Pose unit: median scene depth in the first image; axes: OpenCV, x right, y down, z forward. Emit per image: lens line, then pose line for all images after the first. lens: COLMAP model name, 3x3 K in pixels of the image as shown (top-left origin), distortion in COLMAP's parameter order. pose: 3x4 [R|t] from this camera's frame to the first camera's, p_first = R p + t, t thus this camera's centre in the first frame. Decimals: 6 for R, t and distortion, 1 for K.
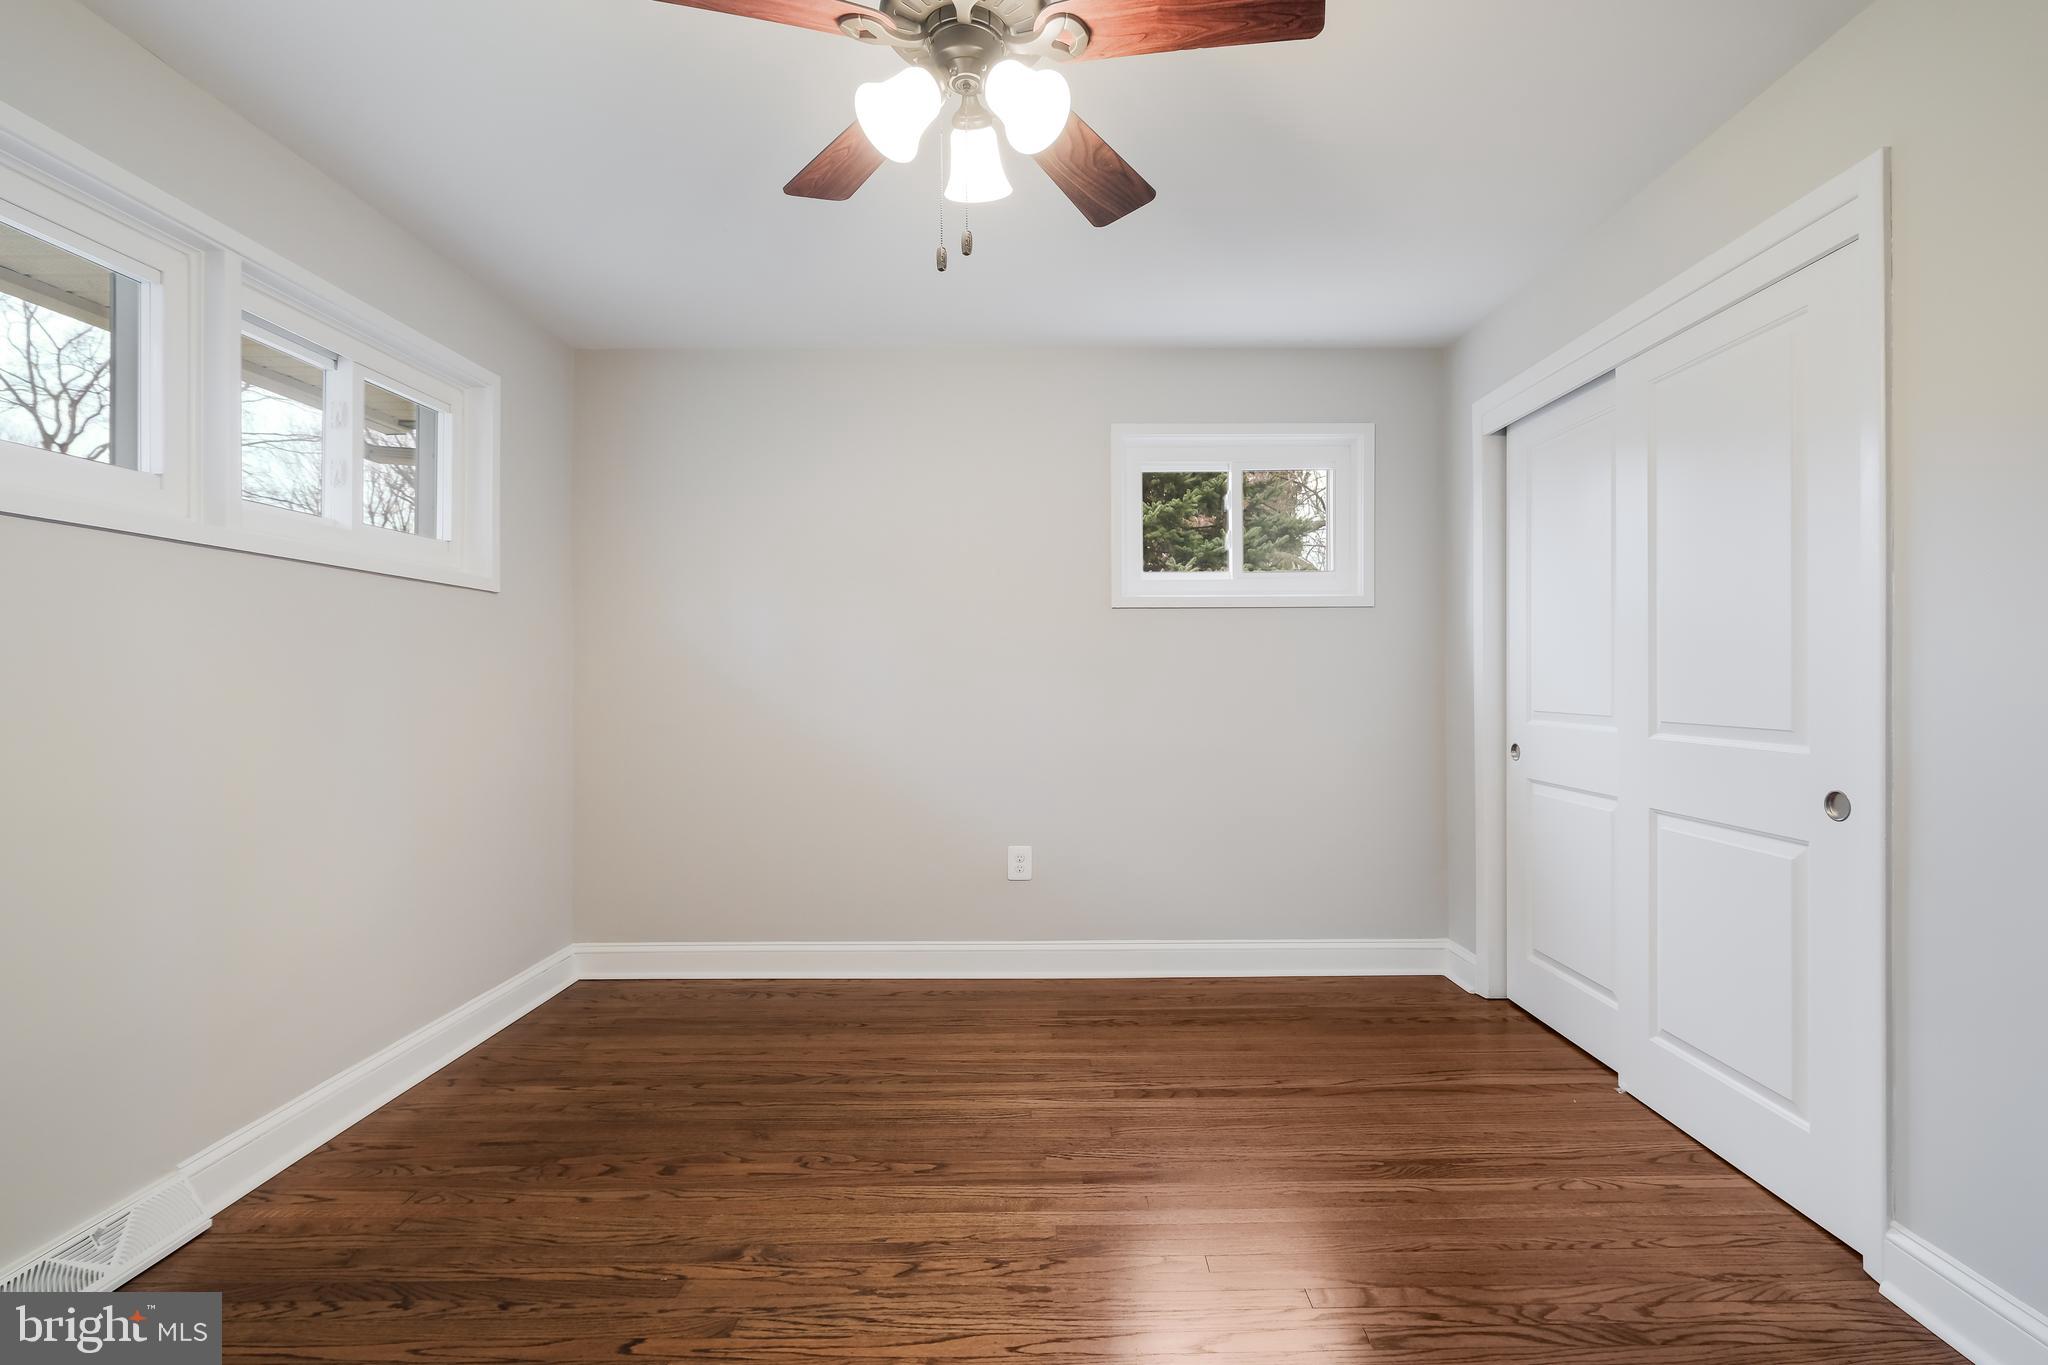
lens RADIAL K [[938.3, 0, 1051.6], [0, 938.3, 671.0], [0, 0, 1]] dist [0.021185, -0.007486]
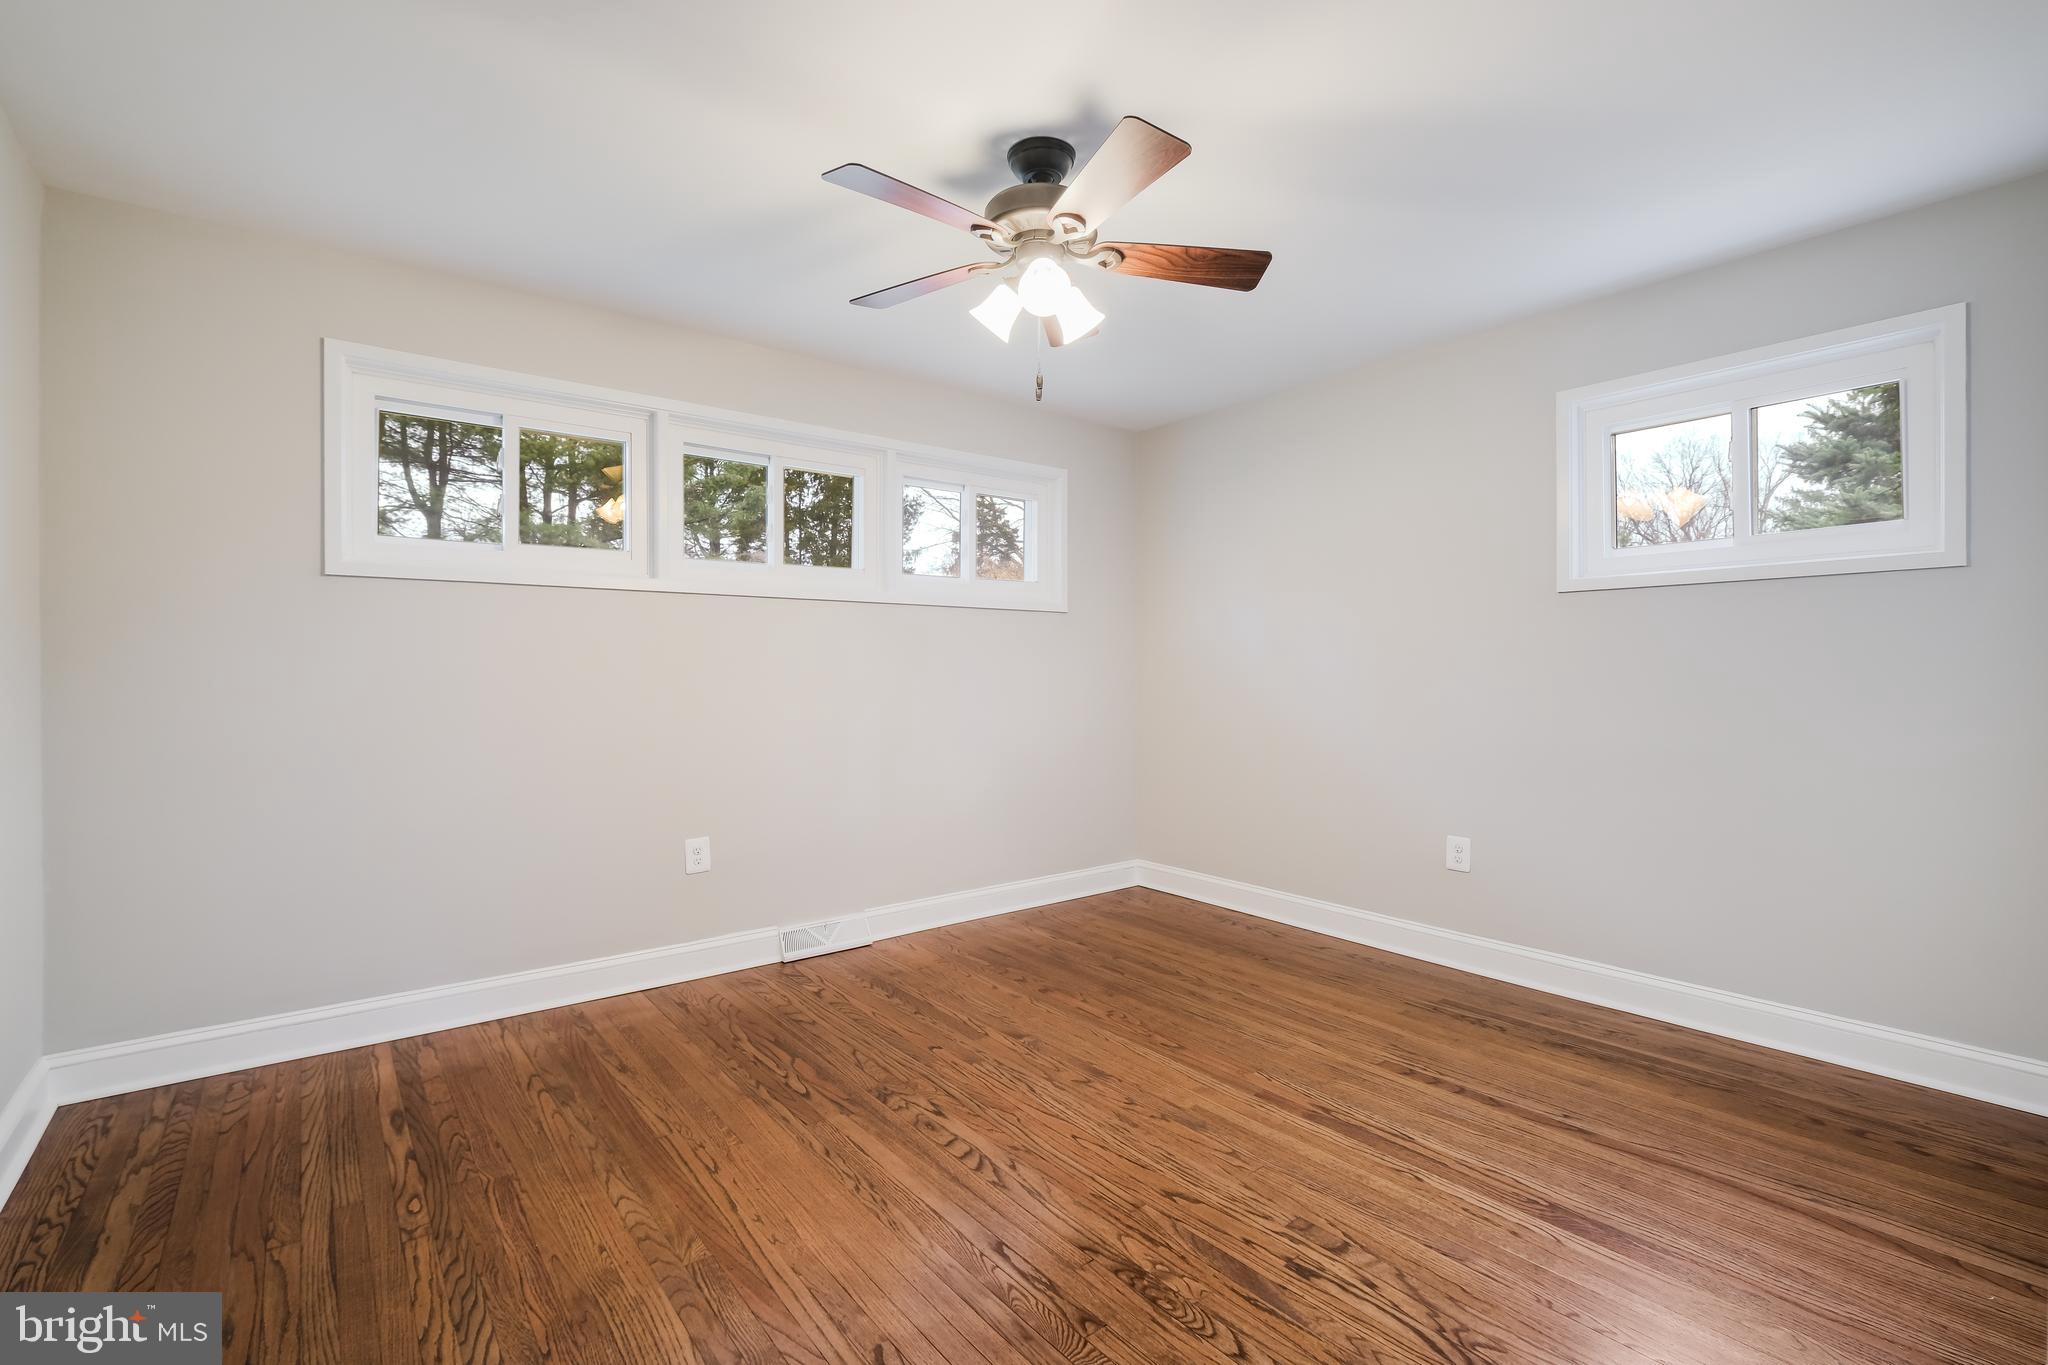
lens RADIAL K [[938.3, 0, 1051.6], [0, 938.3, 671.0], [0, 0, 1]] dist [0.021185, -0.007486]
pose [[0.612053, -0.002908, -0.790811, 0.659169], [0.008825, 0.999956, 0.003153, 0.005607], [0.790767, -0.008909, 0.612052, 0.067452]]
